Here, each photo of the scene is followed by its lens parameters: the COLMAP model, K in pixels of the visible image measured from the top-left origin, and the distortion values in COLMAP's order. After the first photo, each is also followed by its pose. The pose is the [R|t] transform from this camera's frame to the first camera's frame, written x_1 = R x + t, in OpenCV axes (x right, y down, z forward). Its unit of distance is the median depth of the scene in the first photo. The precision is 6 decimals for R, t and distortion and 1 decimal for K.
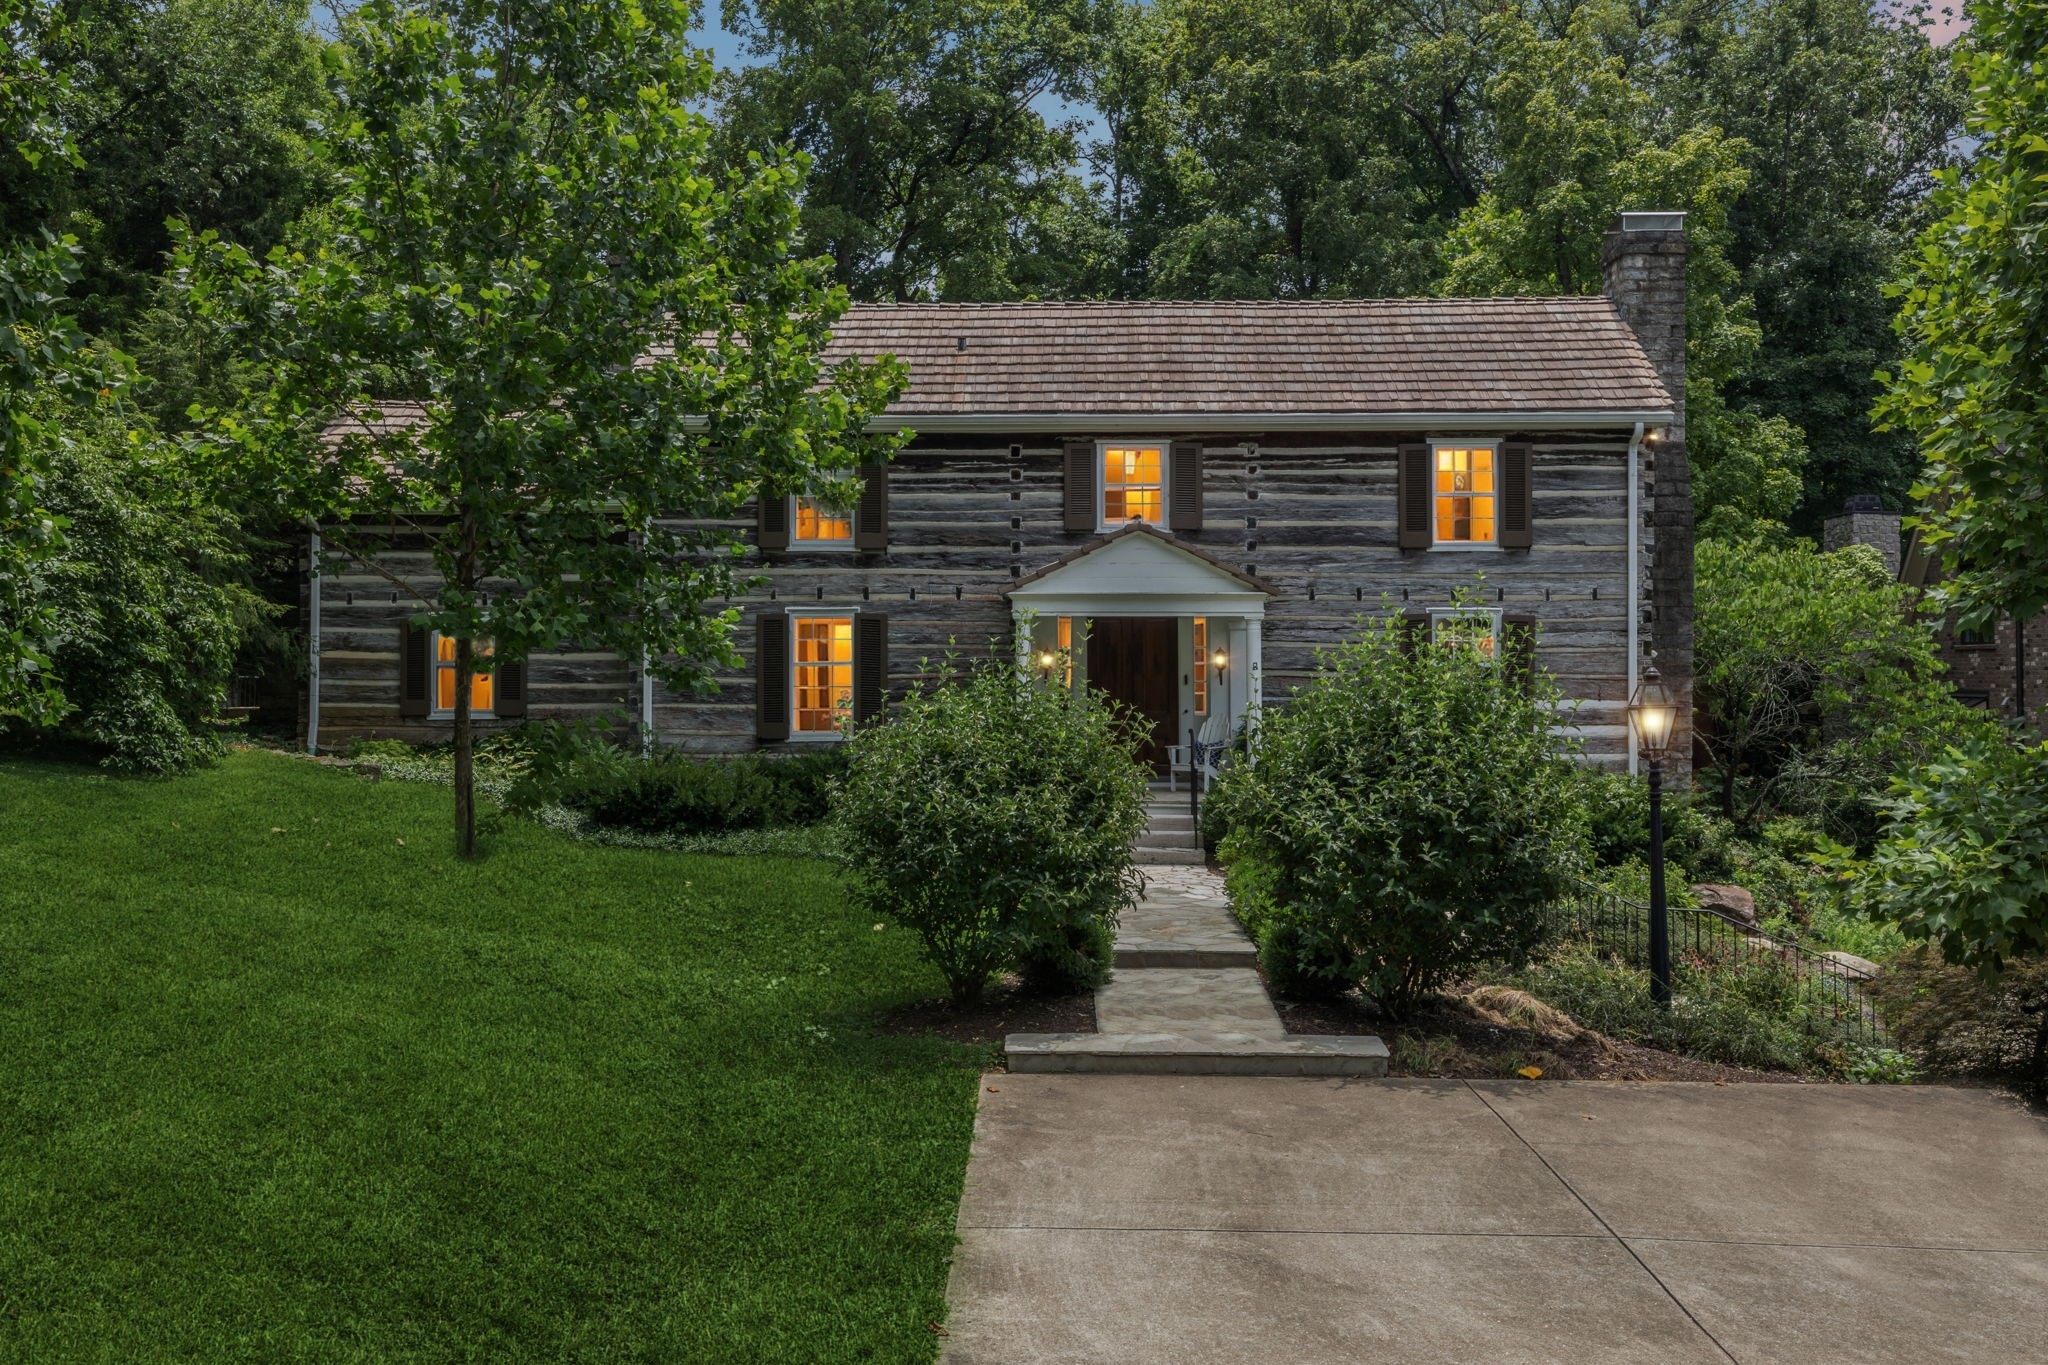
lens RADIAL K [[867.0, 0, 1036.5], [0, 867.0, 685.0], [0, 0, 1]] dist [-0.000529, 0.000005]
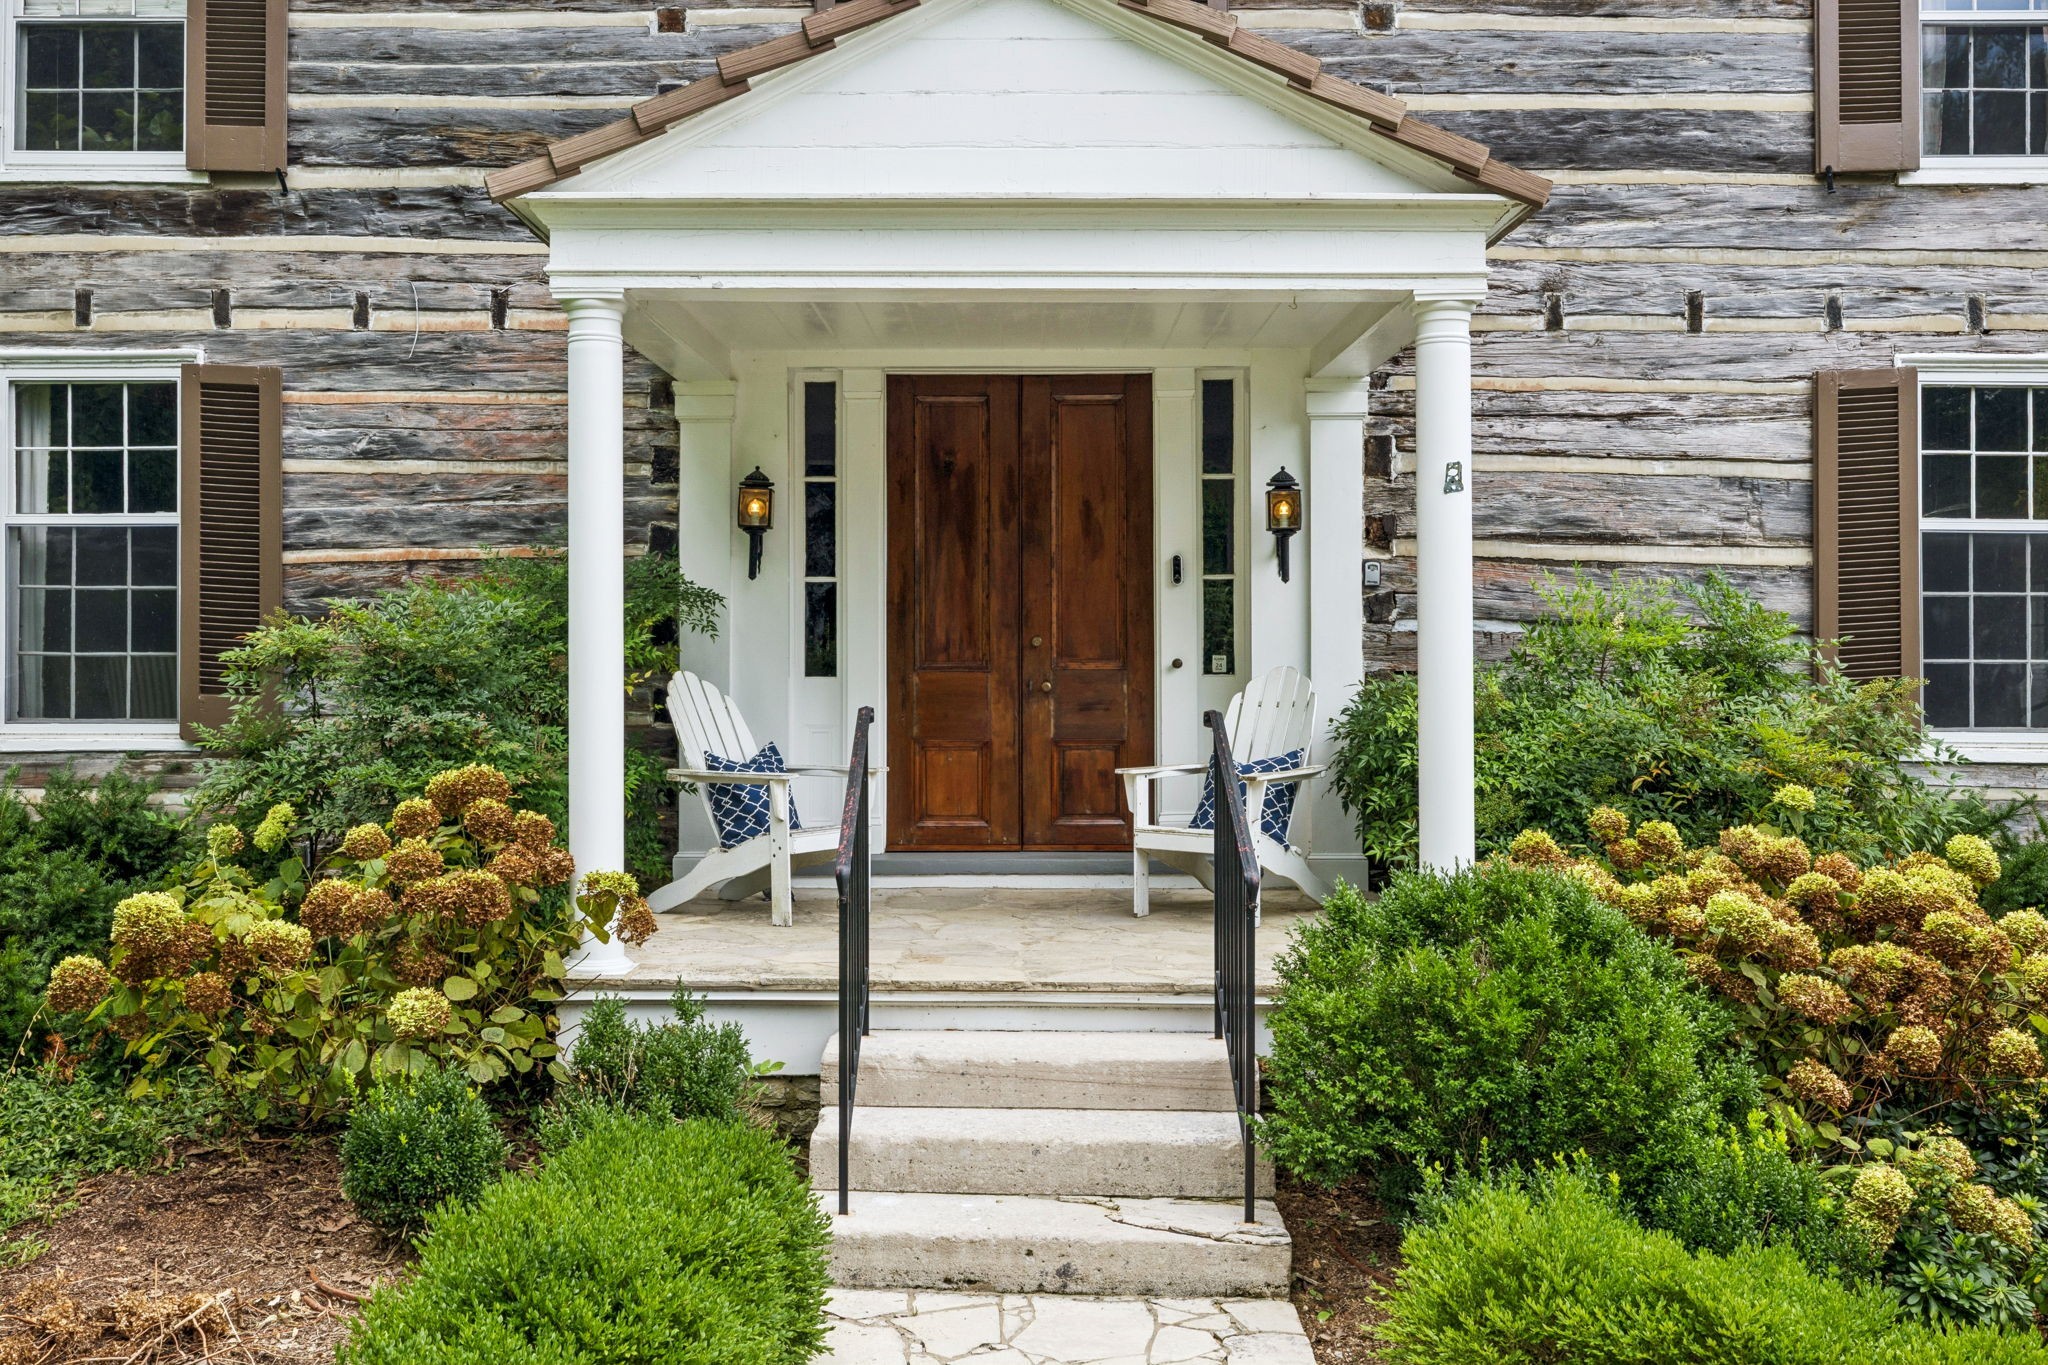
lens RADIAL K [[867.0, 0, 1012.5], [0, 867.0, 684.3], [0, 0, 1]] dist [-0.000529, 0.000005]
pose [[0.999594, 0.002448, 0.028394, 0.098907], [-0.002365, 0.999993, -0.002928, 0.039242], [-0.028401, 0.002860, 0.999593, 0.666171]]
